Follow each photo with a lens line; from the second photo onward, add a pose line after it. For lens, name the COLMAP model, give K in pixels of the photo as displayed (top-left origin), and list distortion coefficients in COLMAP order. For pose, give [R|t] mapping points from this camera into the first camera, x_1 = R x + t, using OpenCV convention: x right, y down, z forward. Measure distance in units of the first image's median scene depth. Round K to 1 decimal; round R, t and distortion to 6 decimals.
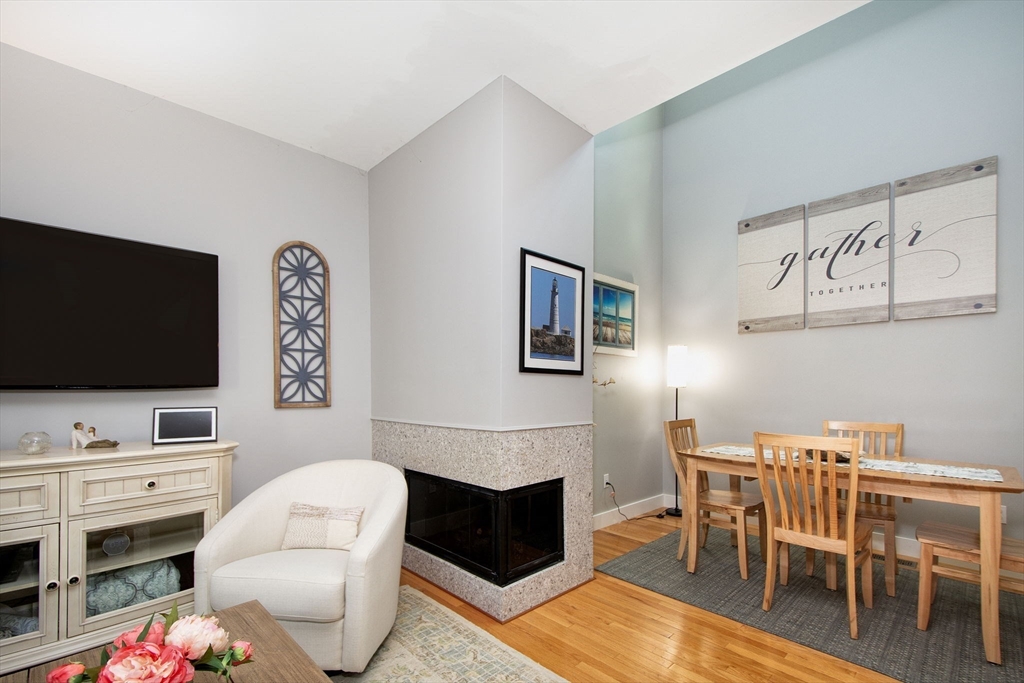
lens RADIAL K [[452.1, 0, 513.8], [0, 452.1, 387.4], [0, 0, 1]] dist [0.014686, -0.003762]
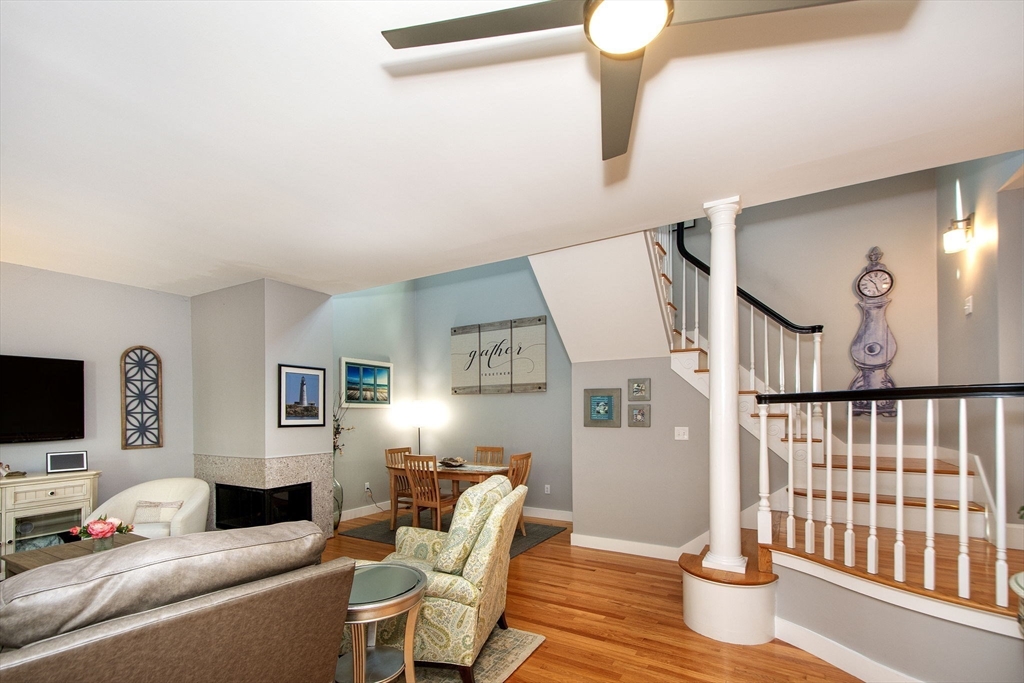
lens RADIAL K [[452.1, 0, 518.9], [0, 452.1, 407.9], [0, 0, 1]] dist [0.014686, -0.003762]
pose [[0.962788, -0.006573, 0.270177, 0.382897], [0.008707, 0.999940, -0.006699, -0.076802], [-0.270117, 0.008802, 0.962787, -0.914656]]
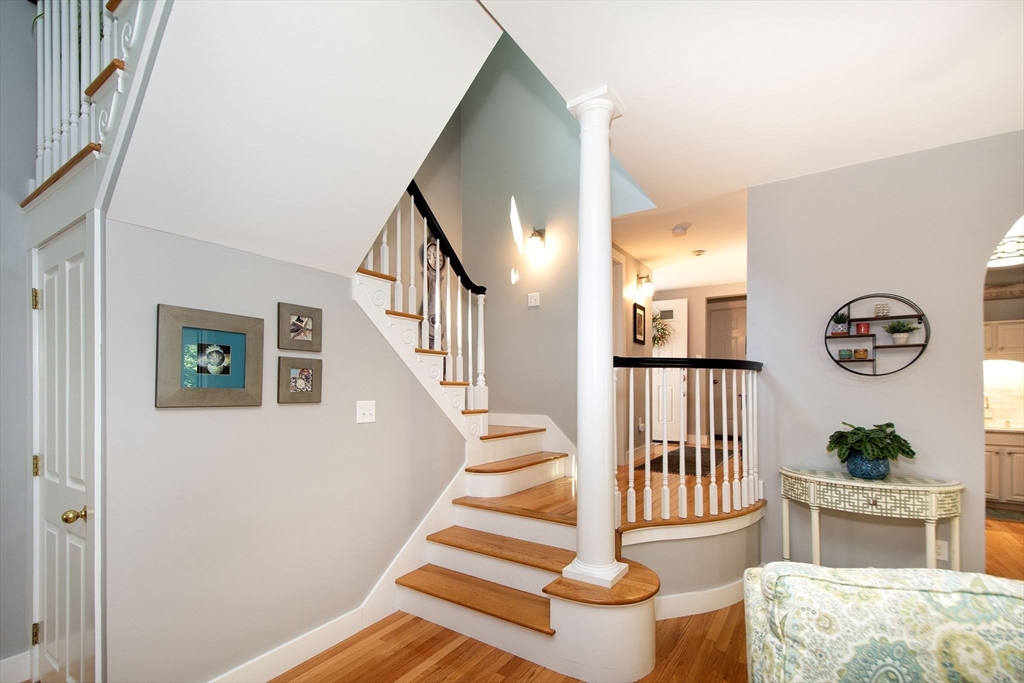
lens RADIAL K [[452.1, 0, 512.6], [0, 452.1, 385.1], [0, 0, 1]] dist [0.014686, -0.003762]
pose [[-0.216422, 0.006552, 0.976278, 0.370651], [-0.001816, 0.999973, -0.007114, -0.046002], [-0.976298, -0.003313, -0.216404, 0.235840]]
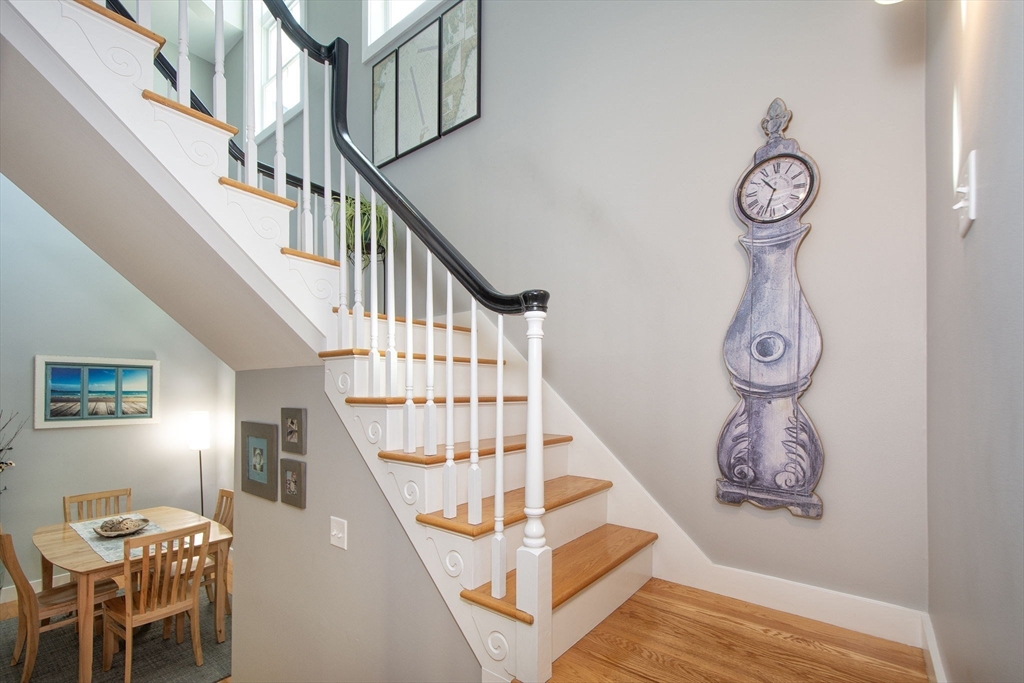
lens RADIAL K [[452.1, 0, 528.9], [0, 452.1, 385.5], [0, 0, 1]] dist [0.014686, -0.003762]
pose [[0.988195, -0.004761, 0.153130, 1.433703], [0.006180, 0.999942, -0.008790, -0.207823], [-0.153080, 0.009633, 0.988167, -0.378632]]
